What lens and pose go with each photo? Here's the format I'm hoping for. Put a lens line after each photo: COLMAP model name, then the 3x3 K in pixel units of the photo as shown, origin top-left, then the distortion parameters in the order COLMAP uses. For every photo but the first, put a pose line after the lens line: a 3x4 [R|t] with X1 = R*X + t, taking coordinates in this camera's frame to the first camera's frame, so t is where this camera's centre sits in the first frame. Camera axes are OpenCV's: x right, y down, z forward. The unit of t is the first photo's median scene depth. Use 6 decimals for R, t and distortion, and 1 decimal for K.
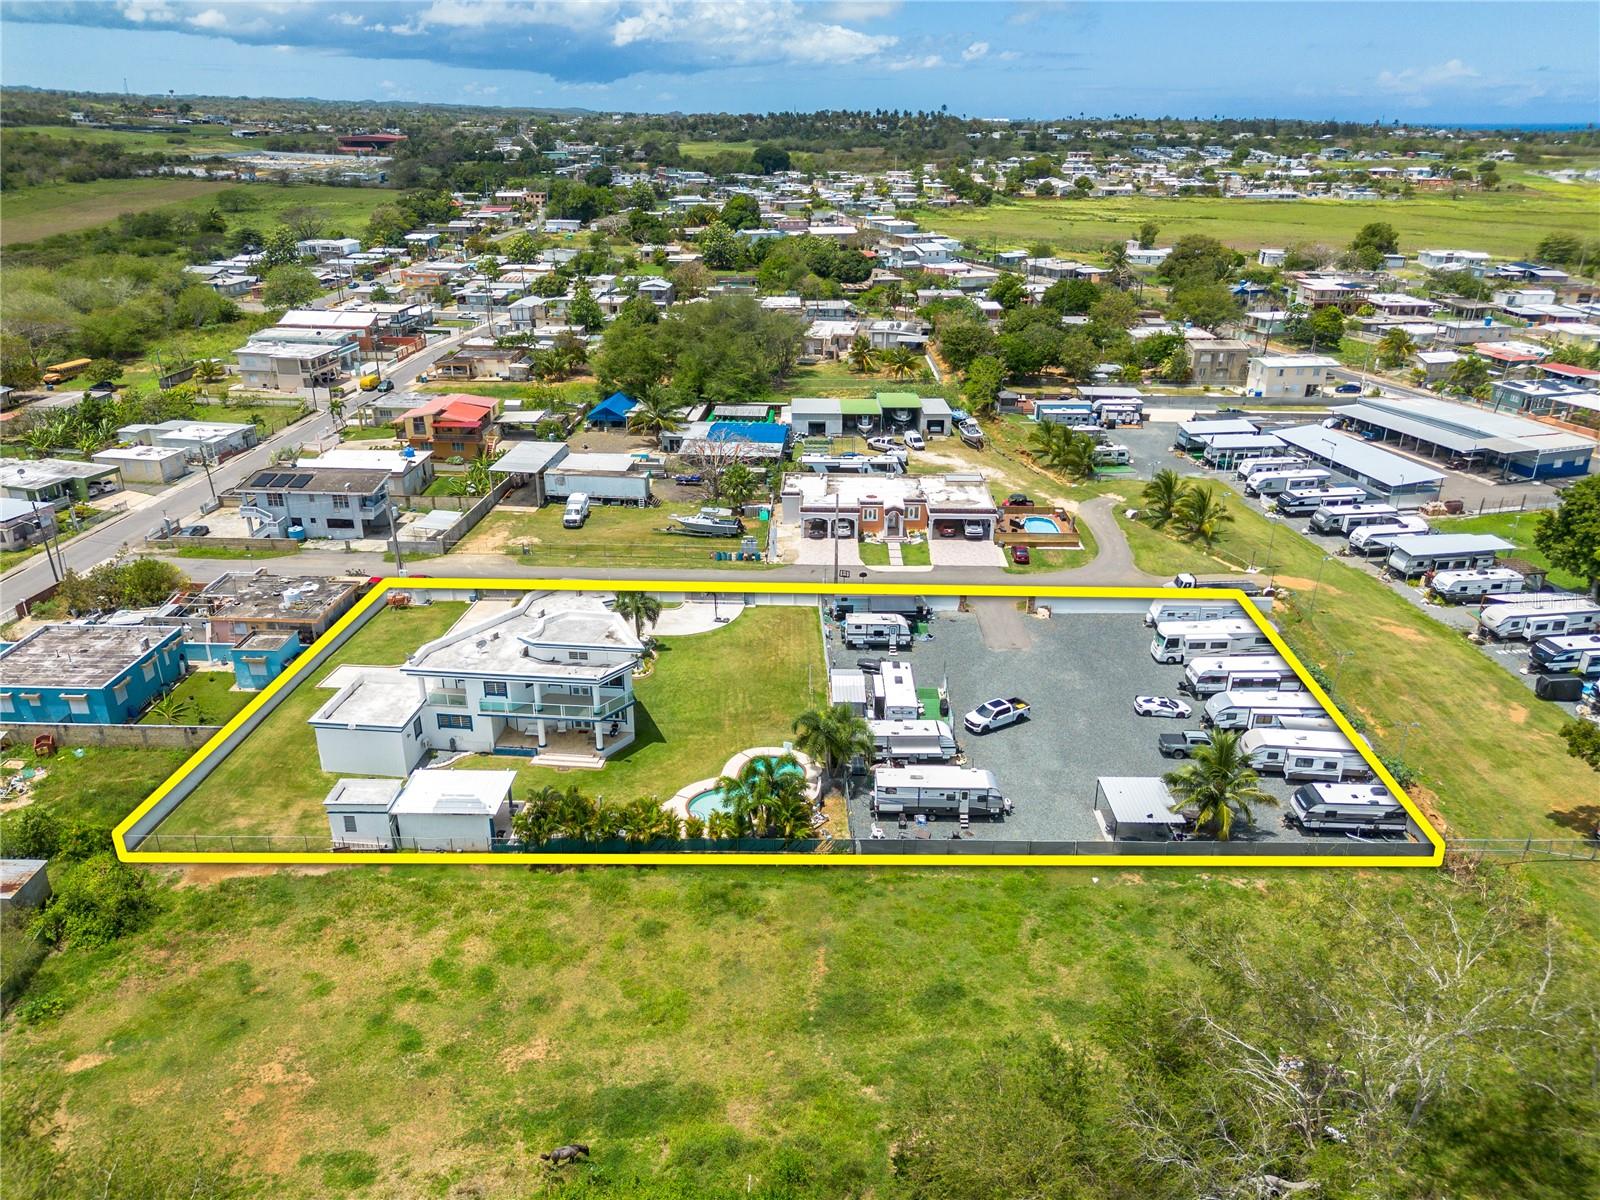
lens RADIAL K [[1137.4, 0, 800.0], [0, 1137.4, 600.0], [0, 0, 1]] dist [0.077720, -0.087399]
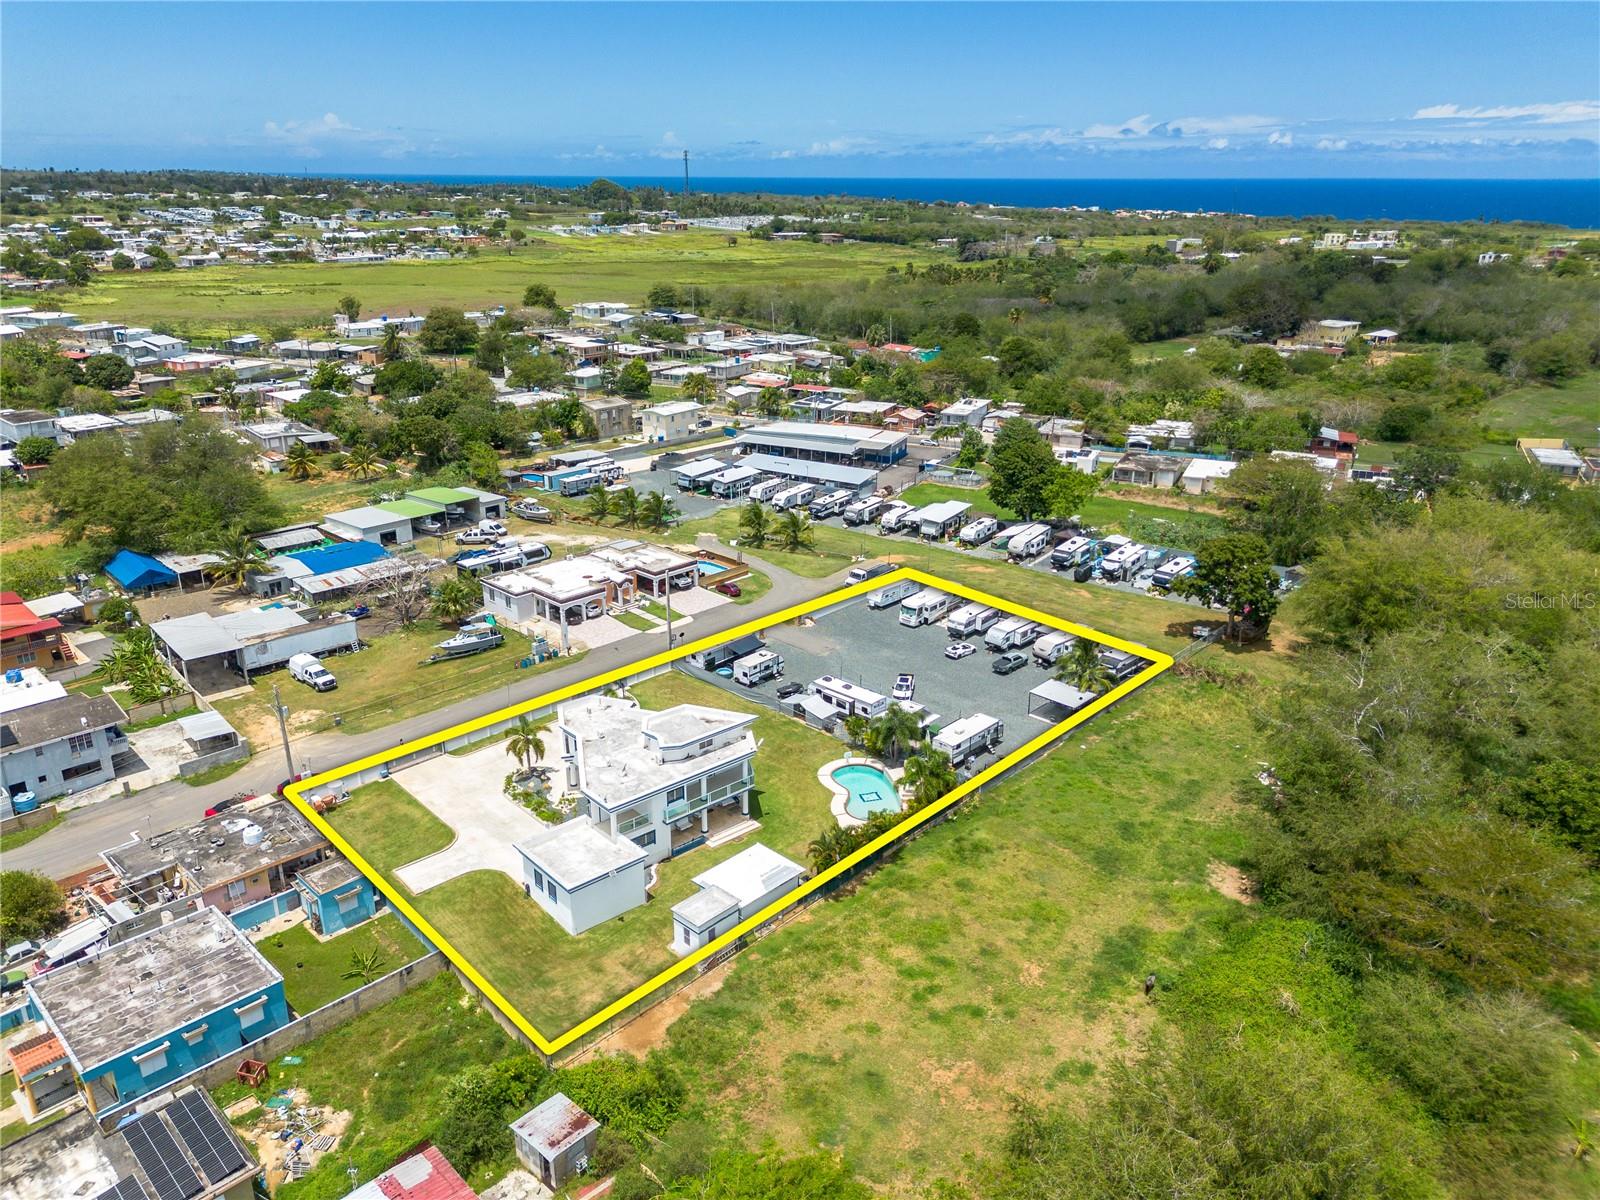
lens RADIAL K [[1145.6, 0, 795.9], [0, 1145.6, 604.7], [0, 0, 1]] dist [0.092791, -0.113304]
pose [[0.677151, -0.259506, 0.688566, -0.631848], [0.284188, 0.955376, 0.080584, -0.107510], [-0.678752, 0.141114, 0.720682, 0.069715]]
